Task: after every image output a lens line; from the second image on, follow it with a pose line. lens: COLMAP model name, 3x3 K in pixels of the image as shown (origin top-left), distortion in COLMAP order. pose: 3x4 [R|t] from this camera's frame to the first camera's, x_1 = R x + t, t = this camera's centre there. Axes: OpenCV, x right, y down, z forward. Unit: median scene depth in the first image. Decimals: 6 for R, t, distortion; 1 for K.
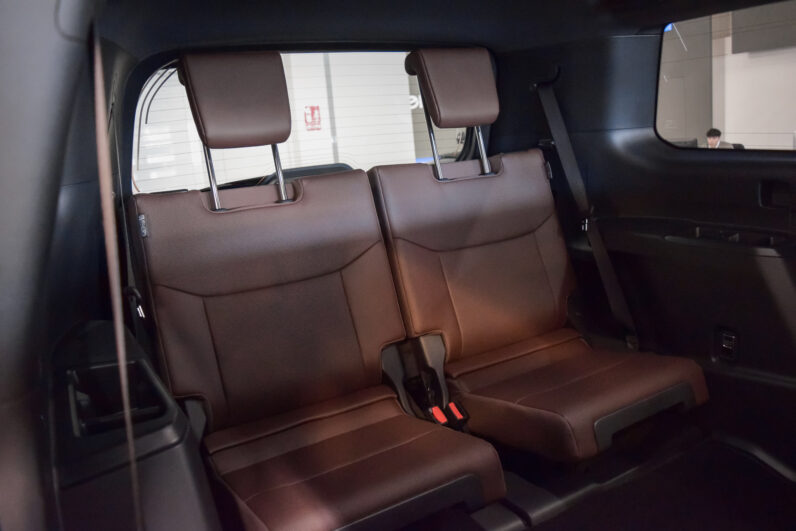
lens RADIAL K [[612.3, 0, 393.2], [0, 612.3, 267.3], [0, 0, 1]] dist [-0.100308, 0.028369]
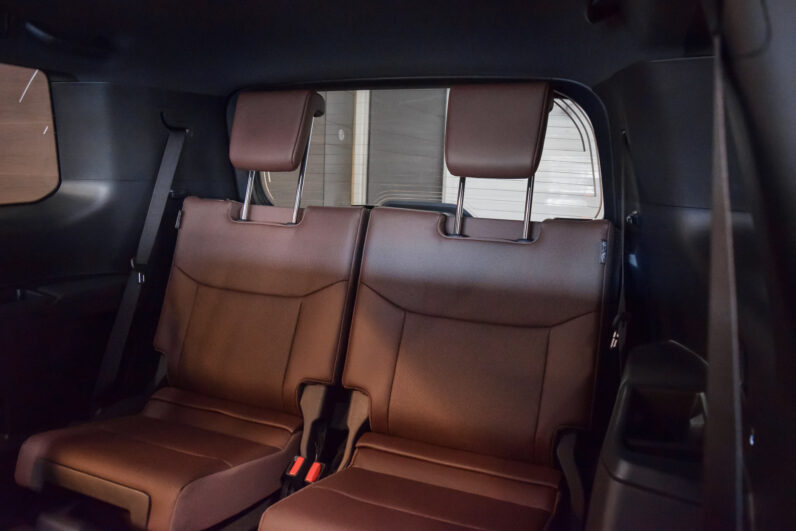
lens RADIAL K [[612.3, 0, 394.6], [0, 612.3, 261.1], [0, 0, 1]] dist [-0.100308, 0.028369]
pose [[0.604874, 0.210019, -0.768127, 0.744967], [-0.253254, 0.965248, 0.064487, -0.151780], [0.754976, 0.155525, 0.637042, 0.418639]]
